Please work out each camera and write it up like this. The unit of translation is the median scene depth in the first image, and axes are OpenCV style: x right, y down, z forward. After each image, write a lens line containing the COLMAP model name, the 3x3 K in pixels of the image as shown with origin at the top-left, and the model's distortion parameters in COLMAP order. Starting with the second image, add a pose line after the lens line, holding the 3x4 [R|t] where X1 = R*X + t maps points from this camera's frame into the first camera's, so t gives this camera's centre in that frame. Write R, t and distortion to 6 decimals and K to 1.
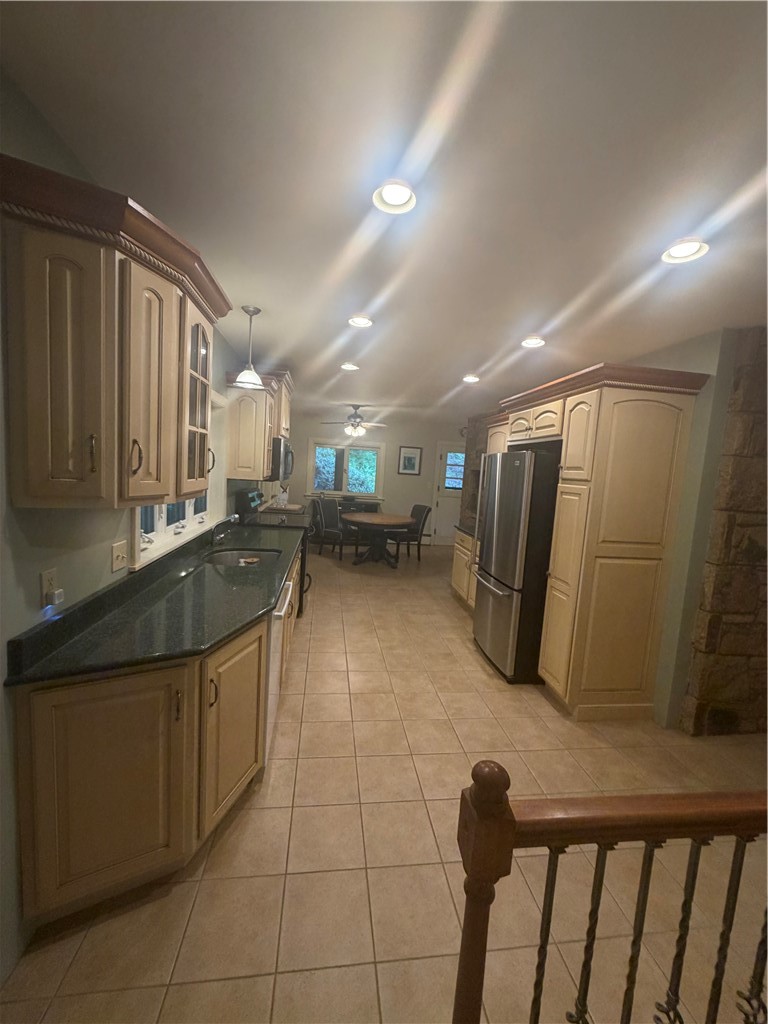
lens RADIAL K [[408.3, 0, 382.0], [0, 408.3, 511.0], [0, 0, 1]] dist [0.000620, 0.000013]
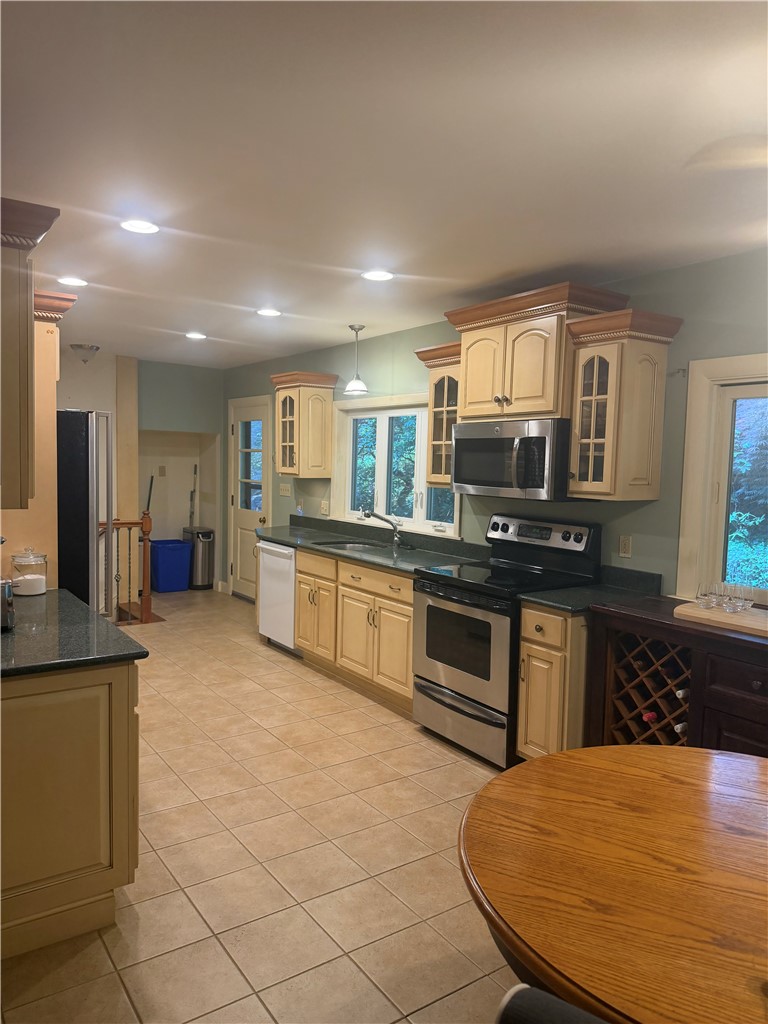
lens RADIAL K [[715.3, 0, 382.0], [0, 715.3, 516.8], [0, 0, 1]] dist [0.105135, -0.002409]
pose [[-0.885152, -0.049776, -0.462632, 0.335116], [-0.128739, 0.981647, 0.140698, -0.170248], [0.447137, 0.184098, -0.875315, 1.863470]]
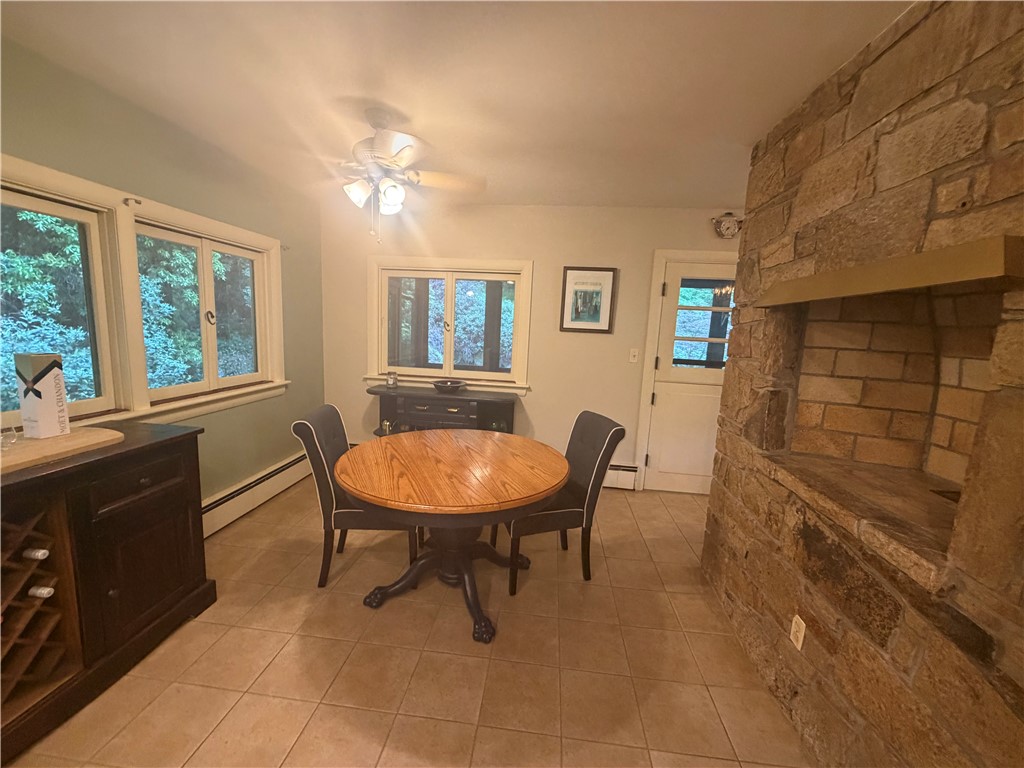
lens RADIAL K [[408.3, 0, 507.4], [0, 408.3, 387.7], [0, 0, 1]] dist [0.000620, 0.000013]
pose [[0.973497, 0.016293, -0.228118, 0.177578], [-0.010667, 0.999608, 0.025874, -0.081838], [0.228450, -0.022755, 0.973290, 1.147200]]
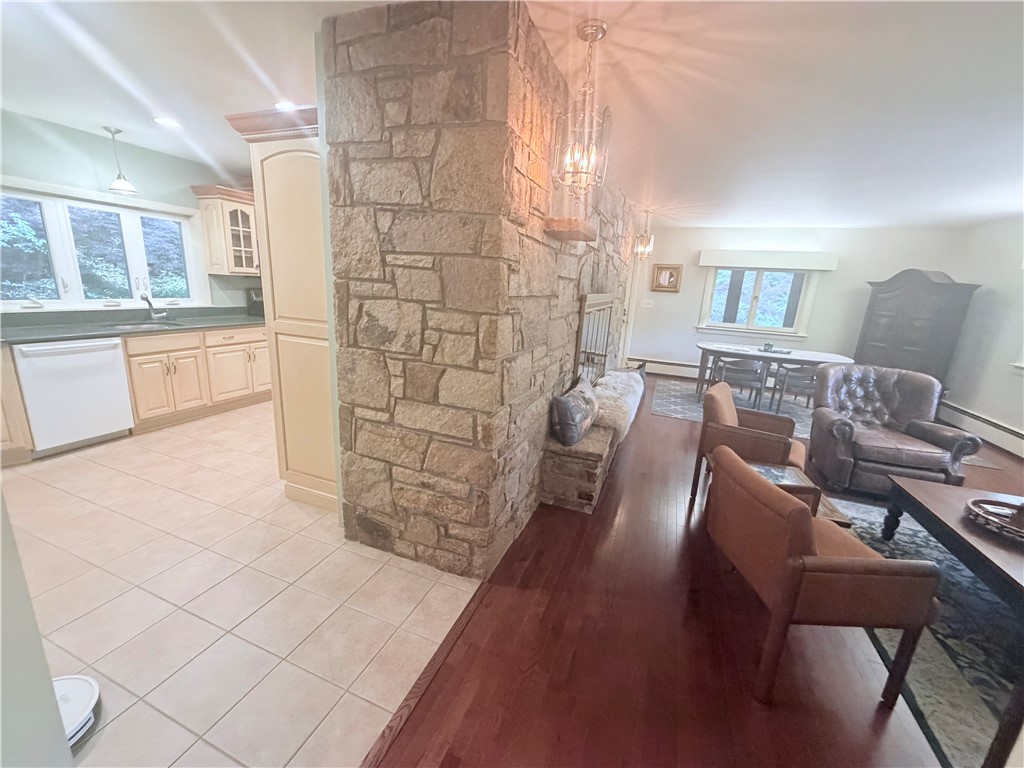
lens RADIAL K [[408.3, 0, 508.2], [0, 408.3, 384.6], [0, 0, 1]] dist [0.000620, 0.000013]
pose [[0.876761, 0.100410, -0.470327, 0.937259], [-0.049733, 0.991648, 0.118997, 0.058305], [0.478347, -0.080941, 0.874433, 0.265070]]
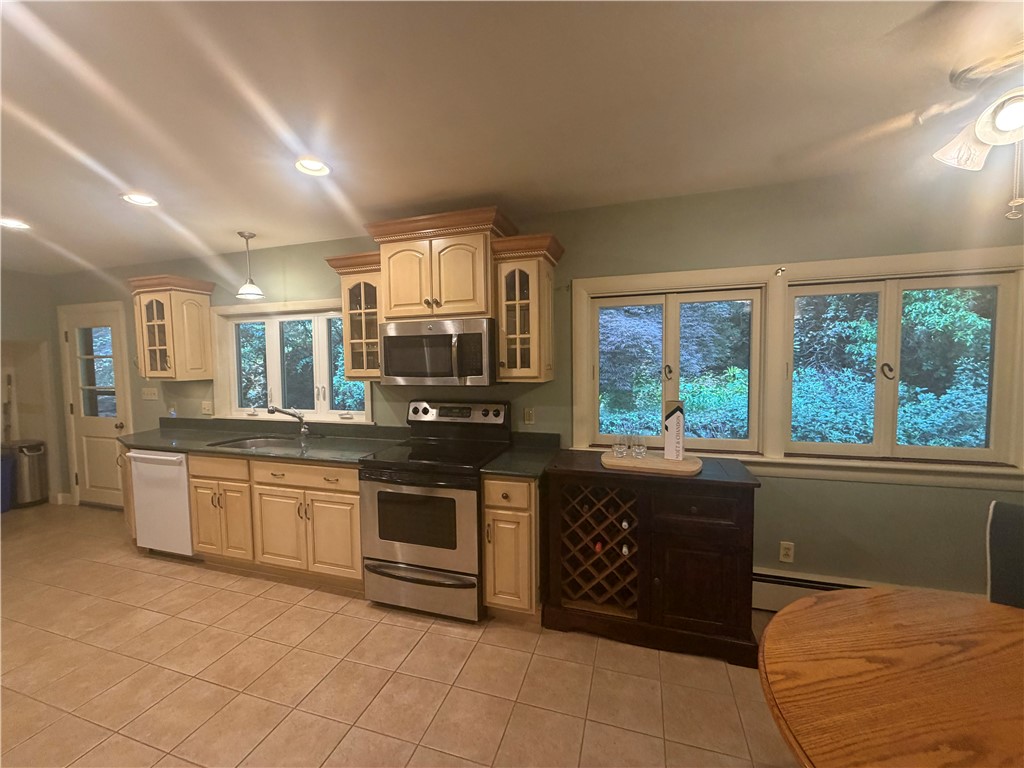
lens RADIAL K [[408.3, 0, 510.0], [0, 408.3, 384.8], [0, 0, 1]] dist [0.000620, 0.000013]
pose [[-0.426704, -0.008400, -0.904352, 0.277470], [-0.108509, 0.993209, 0.041973, -0.121356], [0.897858, 0.116040, -0.424717, 1.455827]]
